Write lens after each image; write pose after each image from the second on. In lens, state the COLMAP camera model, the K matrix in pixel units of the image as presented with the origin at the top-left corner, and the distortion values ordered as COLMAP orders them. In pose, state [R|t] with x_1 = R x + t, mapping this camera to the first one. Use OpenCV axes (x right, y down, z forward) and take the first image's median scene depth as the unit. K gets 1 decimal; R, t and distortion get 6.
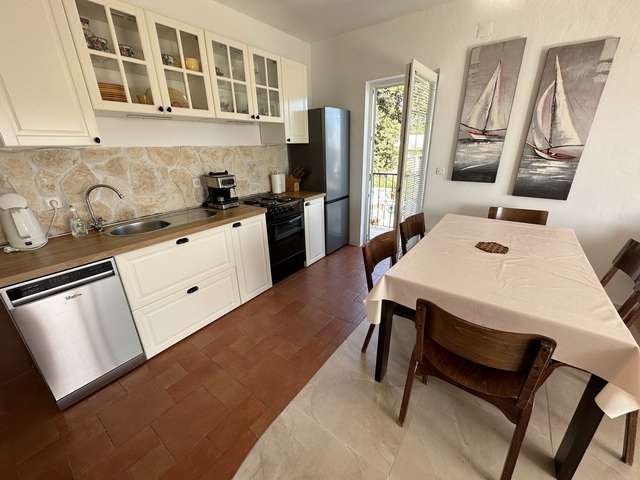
lens RADIAL K [[256.1, 0, 320.0], [0, 256.1, 240.0], [0, 0, 1]] dist [-0.001652, -0.000226]
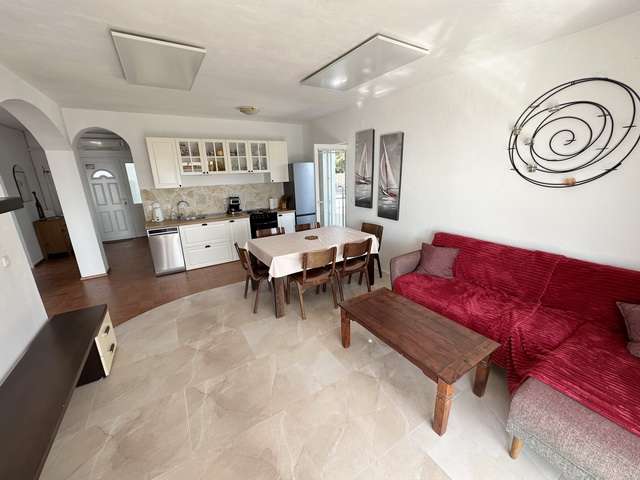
lens RADIAL K [[256.1, 0, 320.0], [0, 256.1, 240.0], [0, 0, 1]] dist [-0.001652, -0.000226]
pose [[0.925070, 0.093888, -0.368008, 1.139569], [-0.122210, 0.991014, -0.054371, 0.120037], [0.359596, 0.095272, 0.928232, -0.704612]]
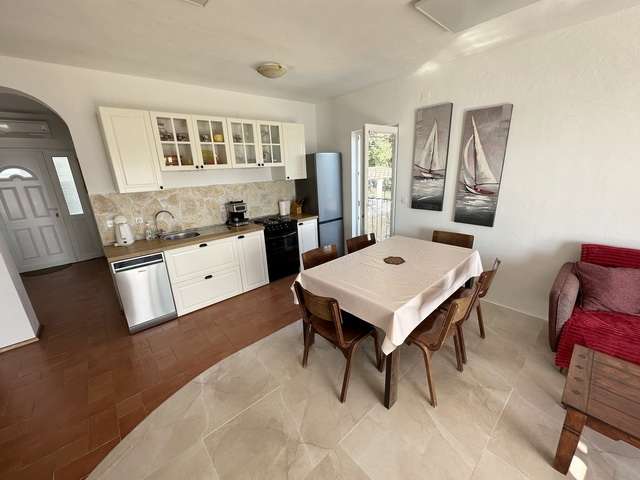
lens RADIAL K [[256.1, 0, 320.0], [0, 256.1, 240.0], [0, 0, 1]] dist [-0.001652, -0.000226]
pose [[0.976775, 0.039993, -0.210502, 0.429365], [-0.053609, 0.996795, -0.059375, 0.021544], [0.207453, 0.069281, 0.975789, -0.354890]]
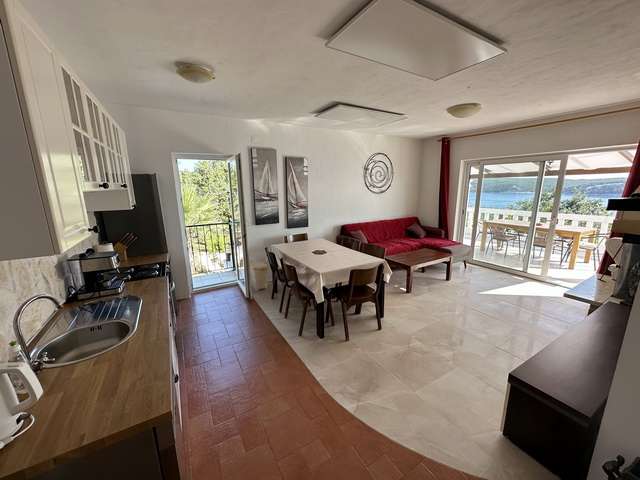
lens RADIAL K [[256.1, 0, 320.0], [0, 256.1, 240.0], [0, 0, 1]] dist [-0.001652, -0.000226]
pose [[0.402524, -0.178786, 0.897781, -0.875531], [0.323219, 0.945331, 0.043339, -0.114562], [-0.856449, 0.272734, 0.438305, 0.048322]]
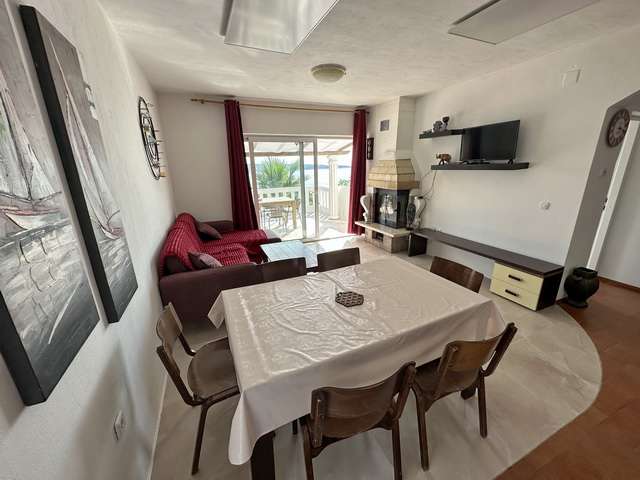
lens RADIAL K [[256.1, 0, 320.0], [0, 256.1, 240.0], [0, 0, 1]] dist [-0.001652, -0.000226]
pose [[-0.860464, -0.109931, 0.497510, 0.236178], [0.210827, 0.812113, 0.544082, -0.528137], [-0.463846, 0.573052, -0.675617, 1.180453]]
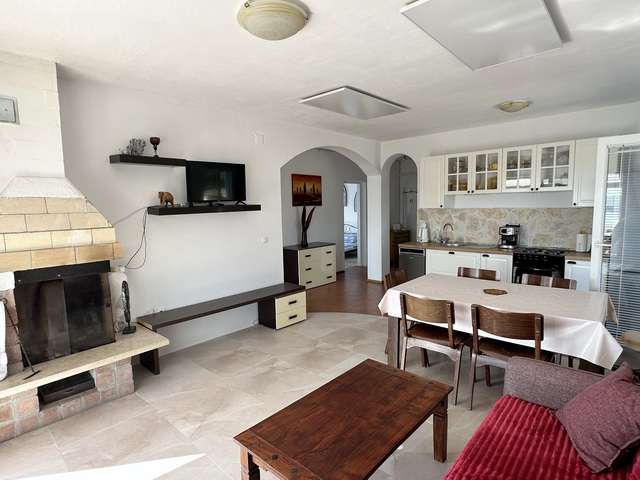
lens RADIAL K [[351.8, 0, 318.6], [0, 351.8, 243.2], [0, 0, 1]] dist [-0.002673, -0.000148]
pose [[-0.114416, 0.132809, -0.984515, 1.886901], [-0.321703, 0.932669, 0.163202, -0.150676], [0.939902, 0.335394, -0.063987, 0.128404]]
